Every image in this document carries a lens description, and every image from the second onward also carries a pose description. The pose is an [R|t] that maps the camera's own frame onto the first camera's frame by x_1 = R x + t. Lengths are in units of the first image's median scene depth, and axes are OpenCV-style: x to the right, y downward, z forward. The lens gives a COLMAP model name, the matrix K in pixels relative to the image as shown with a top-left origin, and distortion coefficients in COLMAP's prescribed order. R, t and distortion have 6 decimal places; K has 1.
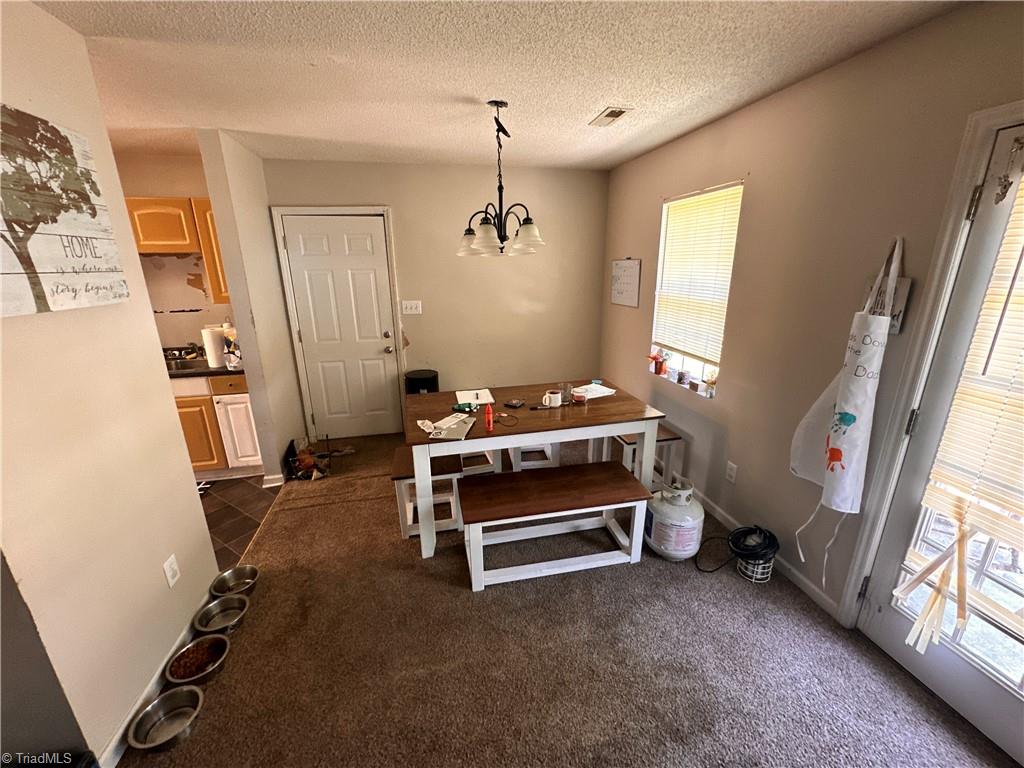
lens RADIAL K [[409.6, 0, 516.0], [0, 409.6, 386.3], [0, 0, 1]] dist [-0.009493, 0.001101]
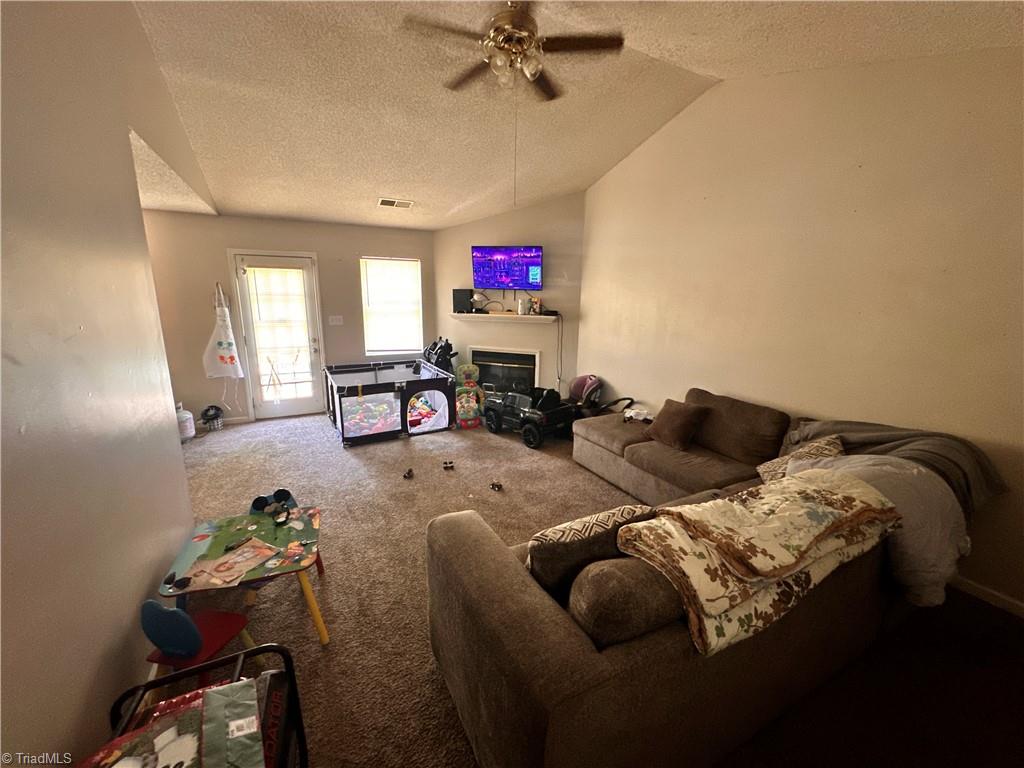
lens RADIAL K [[409.6, 0, 516.0], [0, 409.6, 386.3], [0, 0, 1]] dist [-0.009493, 0.001101]
pose [[-0.265801, -0.205749, 0.941816, -2.707990], [0.264199, 0.924008, 0.276421, 0.099694], [-0.927118, 0.322300, -0.191244, -0.224215]]
